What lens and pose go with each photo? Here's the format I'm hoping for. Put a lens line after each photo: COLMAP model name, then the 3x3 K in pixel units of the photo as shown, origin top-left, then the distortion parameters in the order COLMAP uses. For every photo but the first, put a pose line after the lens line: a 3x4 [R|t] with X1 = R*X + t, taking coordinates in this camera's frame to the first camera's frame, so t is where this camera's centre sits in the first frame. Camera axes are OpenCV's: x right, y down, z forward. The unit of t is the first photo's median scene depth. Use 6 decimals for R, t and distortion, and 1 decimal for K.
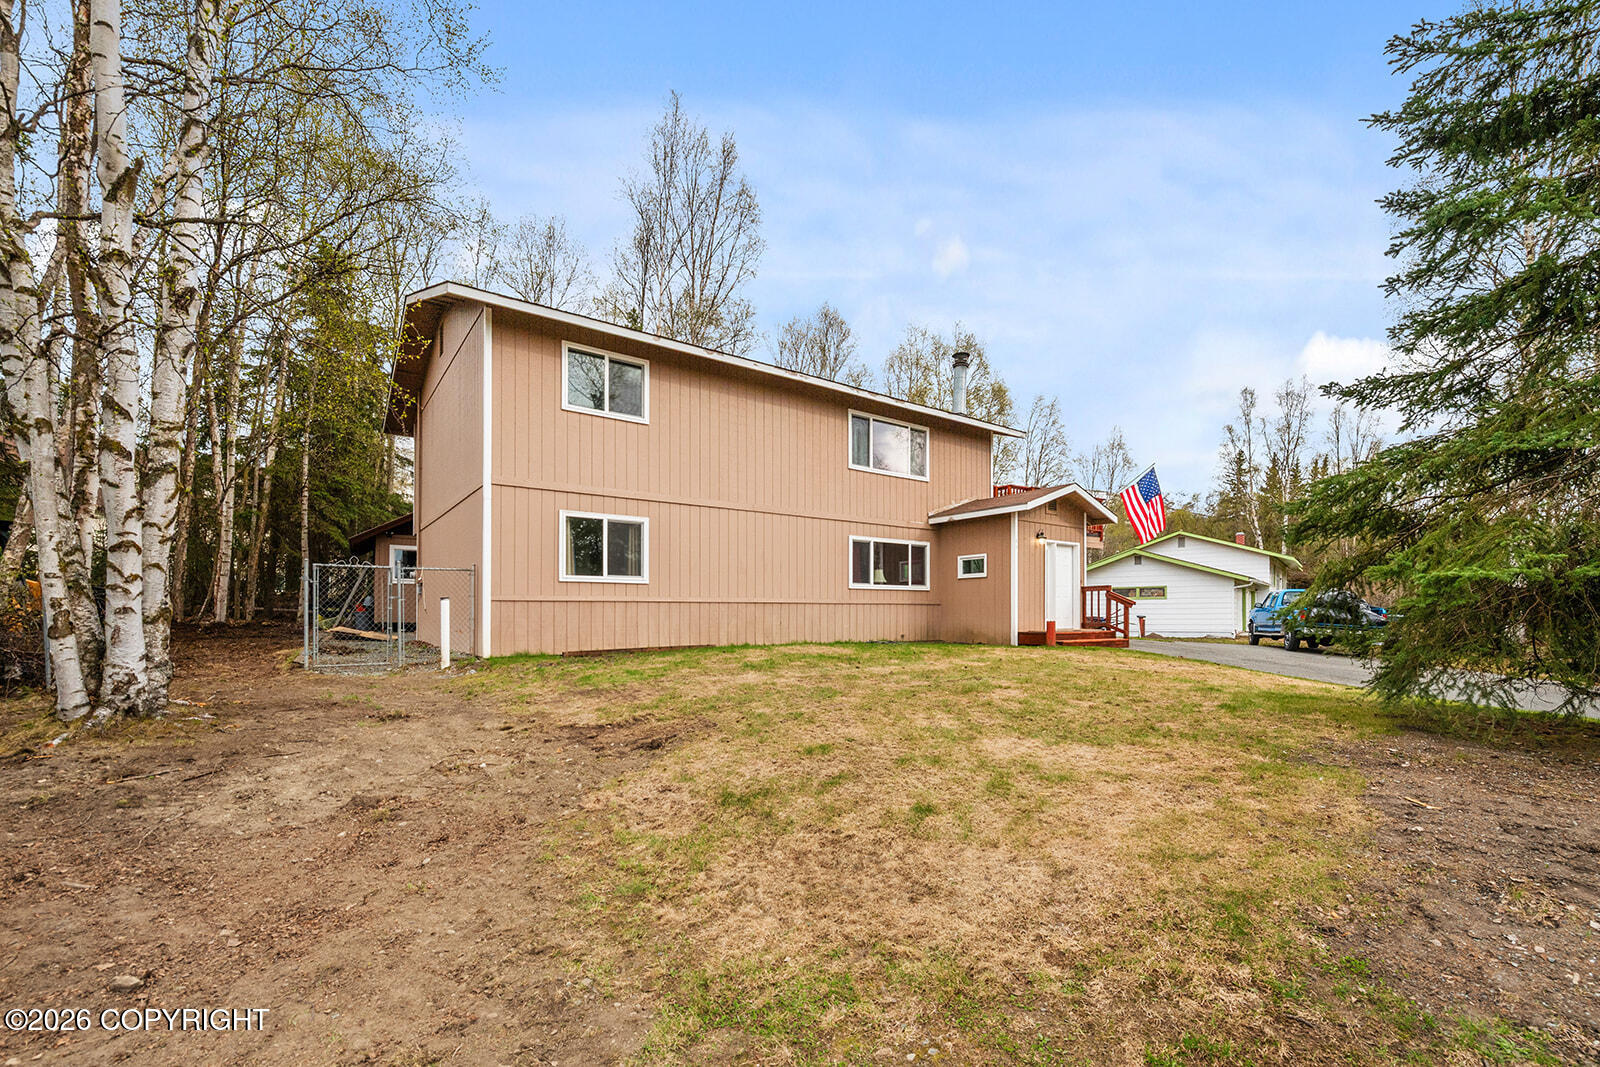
lens RADIAL K [[929.9, 0, 800.2], [0, 929.9, 617.7], [0, 0, 1]] dist [0.000139, -0.000063]
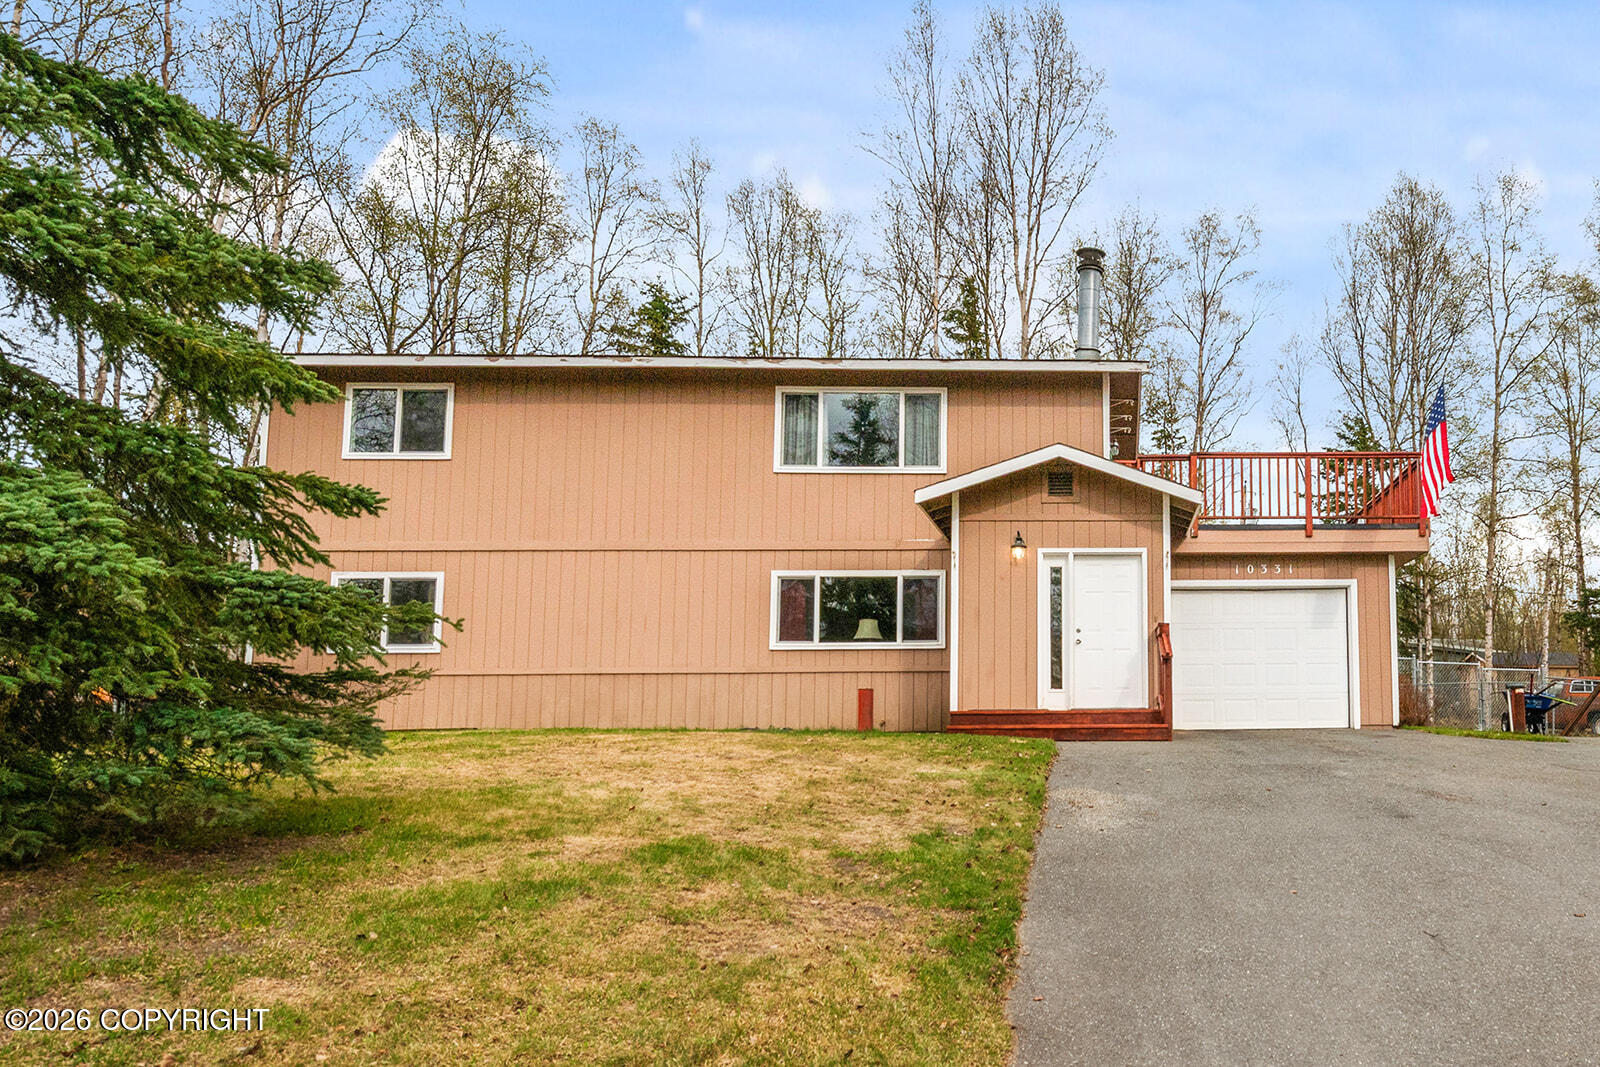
lens RADIAL K [[929.9, 0, 800.2], [0, 929.9, 617.7], [0, 0, 1]] dist [0.000139, -0.000063]
pose [[0.728612, -0.053057, -0.682868, 0.518778], [0.002258, 0.997176, -0.075068, -0.004454], [0.684923, 0.053153, 0.726675, 0.522215]]
